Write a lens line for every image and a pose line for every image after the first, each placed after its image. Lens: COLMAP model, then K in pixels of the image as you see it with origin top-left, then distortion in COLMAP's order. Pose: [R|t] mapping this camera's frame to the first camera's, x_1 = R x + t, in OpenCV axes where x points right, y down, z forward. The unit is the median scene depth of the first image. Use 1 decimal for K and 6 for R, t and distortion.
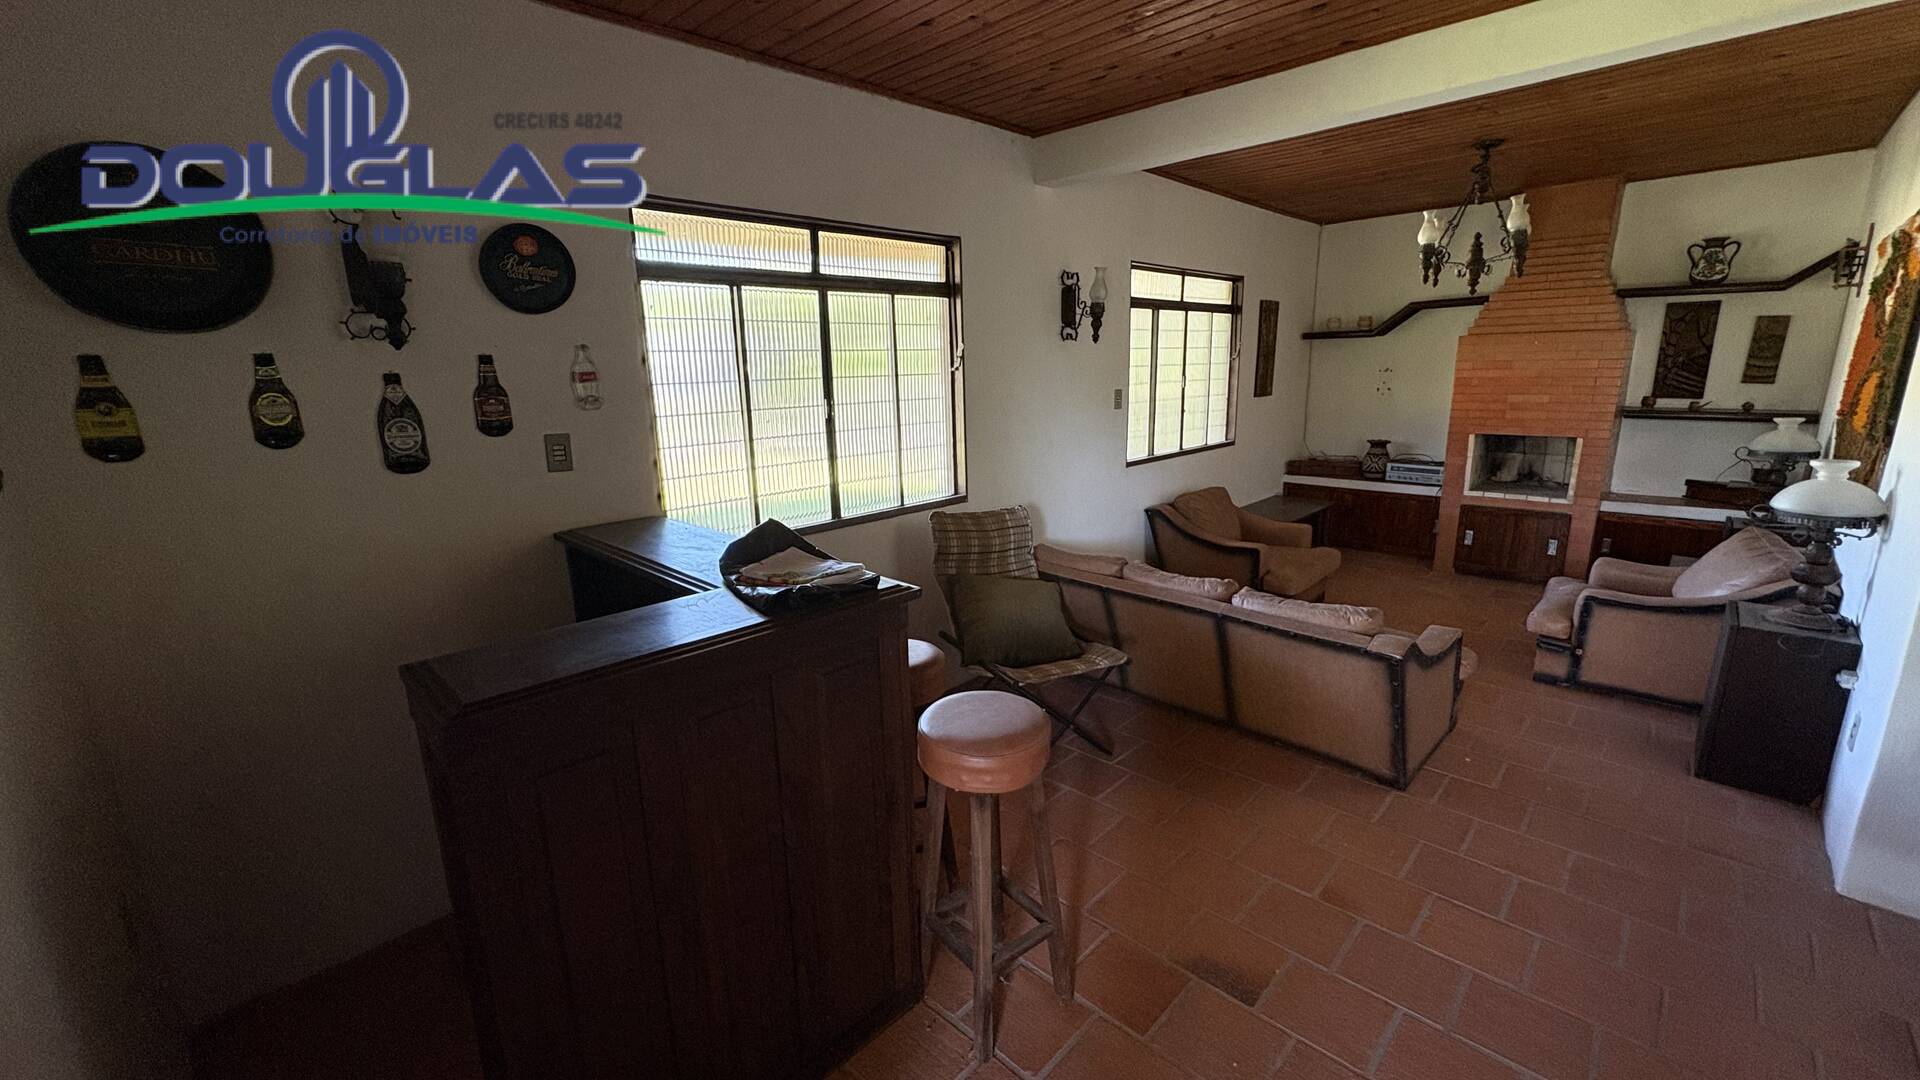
lens RADIAL K [[766.8, 0, 959.1], [0, 766.8, 533.0], [0, 0, 1]] dist [0.003839, -0.000009]
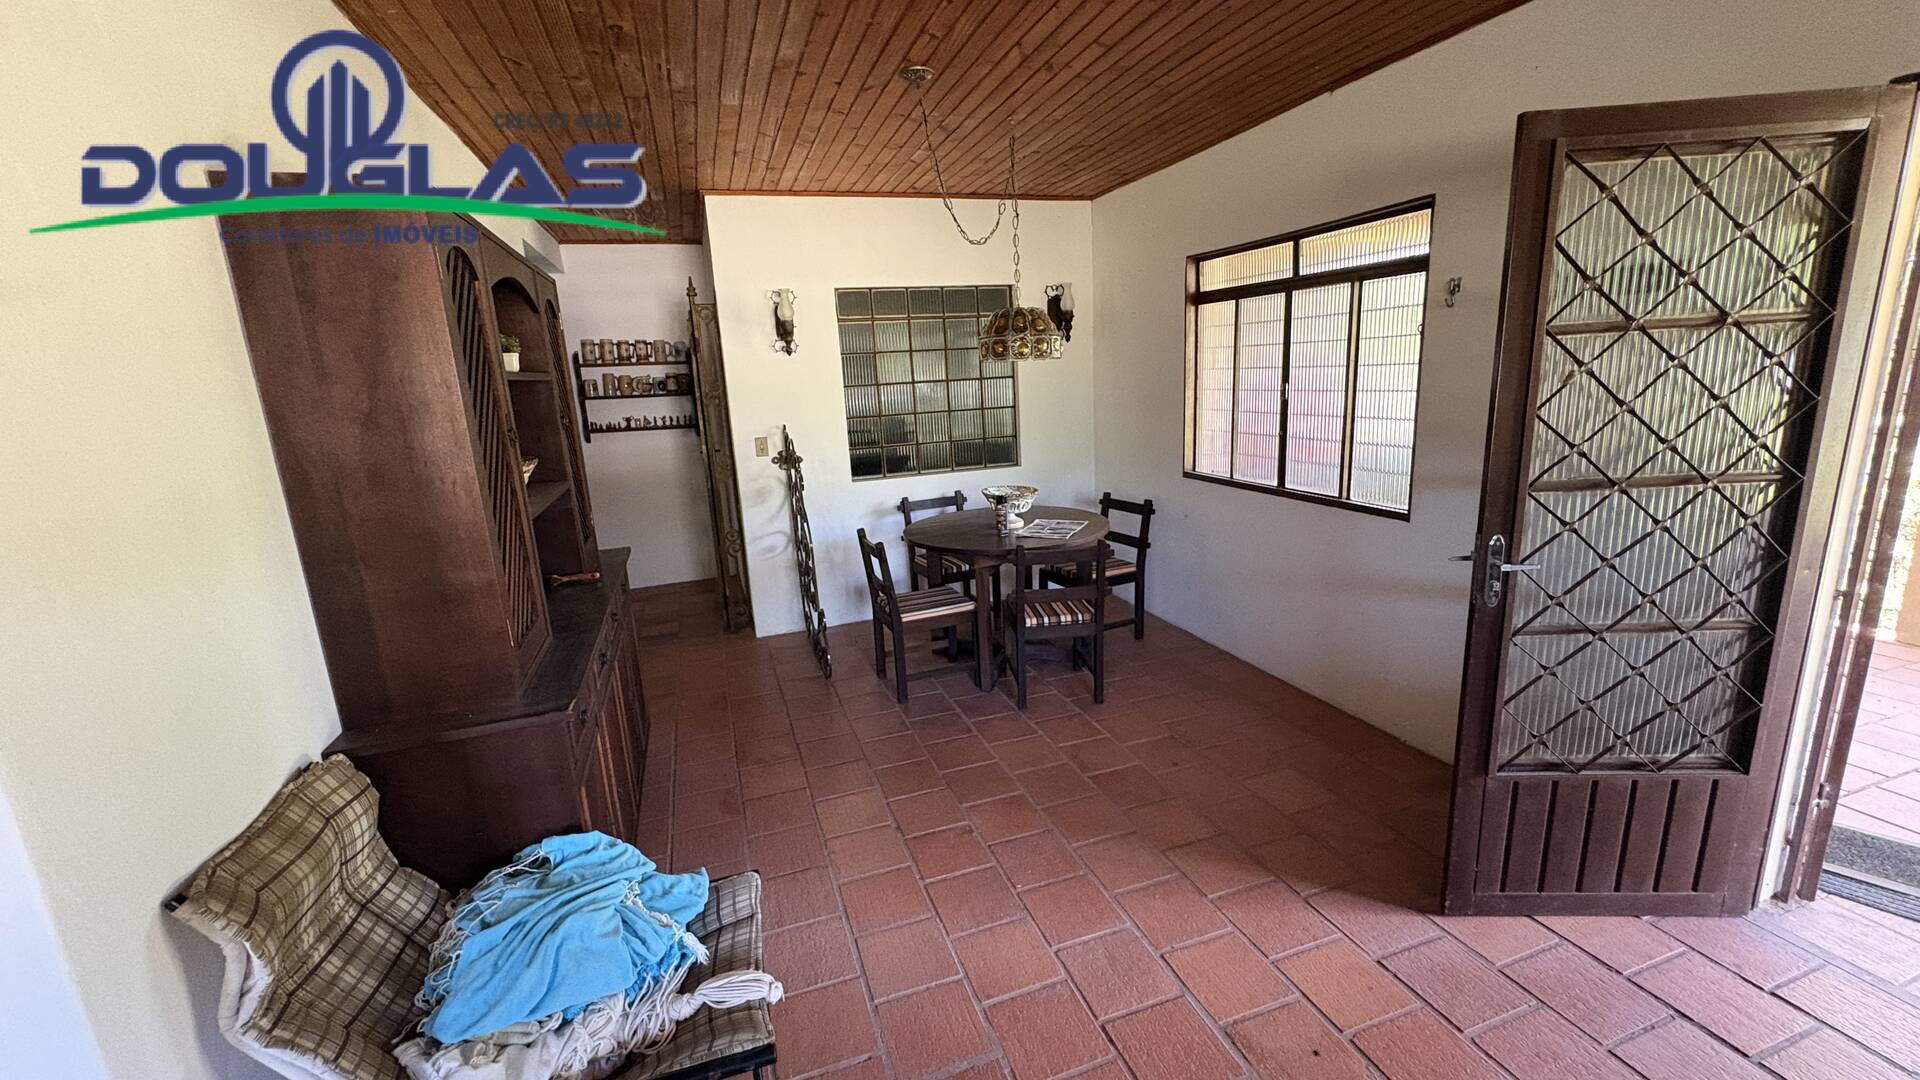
lens RADIAL K [[766.8, 0, 961.7], [0, 766.8, 541.7], [0, 0, 1]] dist [0.003839, -0.000009]
pose [[-0.437403, 0.237341, -0.867380, 1.098863], [-0.145671, 0.933103, 0.328784, -0.264480], [0.887388, 0.270163, -0.373569, 1.064181]]
